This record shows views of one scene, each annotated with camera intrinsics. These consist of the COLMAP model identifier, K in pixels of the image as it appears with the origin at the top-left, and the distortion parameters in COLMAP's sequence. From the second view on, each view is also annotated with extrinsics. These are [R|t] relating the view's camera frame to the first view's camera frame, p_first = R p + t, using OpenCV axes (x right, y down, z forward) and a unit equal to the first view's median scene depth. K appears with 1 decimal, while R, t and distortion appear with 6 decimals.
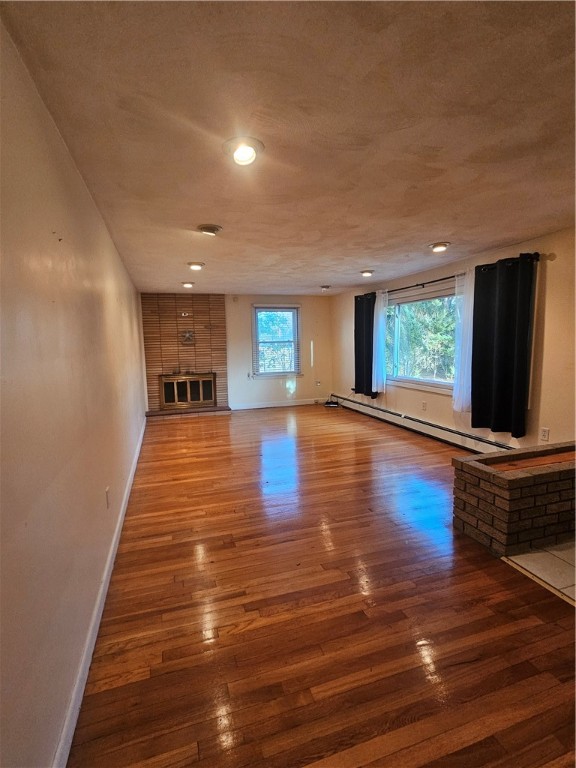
lens RADIAL K [[348.3, 0, 284.3], [0, 348.3, 382.7], [0, 0, 1]] dist [-0.000491, 0.003390]
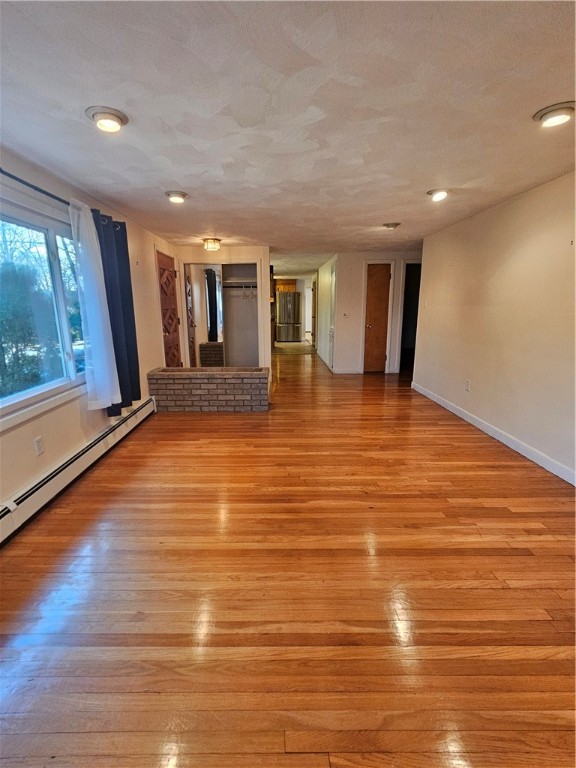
lens RADIAL K [[348.3, 0, 286.0], [0, 348.3, 383.3], [0, 0, 1]] dist [-0.000491, 0.003390]
pose [[-0.951409, -0.032681, 0.306191, -0.078200], [0.069449, 0.945960, 0.316759, -0.164497], [-0.299996, 0.322632, -0.897726, 1.471453]]
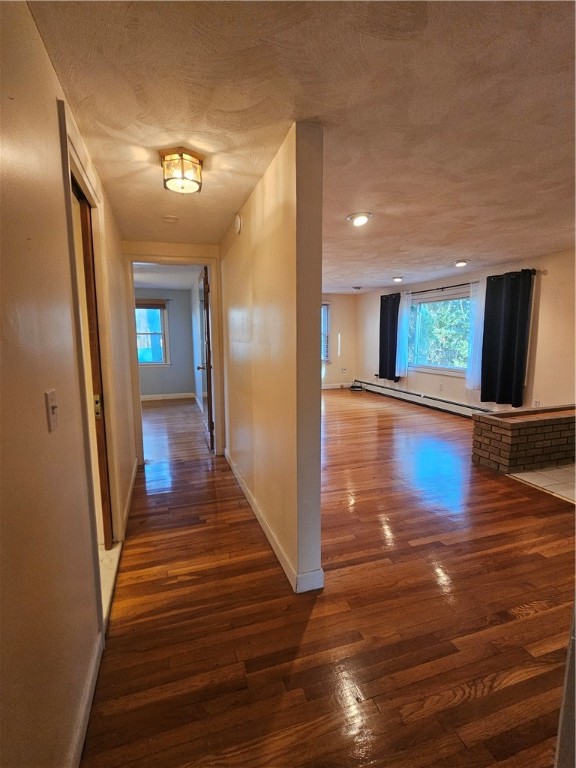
lens RADIAL K [[348.3, 0, 283.4], [0, 348.3, 383.5], [0, 0, 1]] dist [-0.000491, 0.003390]
pose [[0.999934, 0.010238, 0.005265, -0.184291], [-0.010356, 0.999687, 0.022791, 0.036559], [-0.005030, -0.022844, 0.999726, -0.262376]]
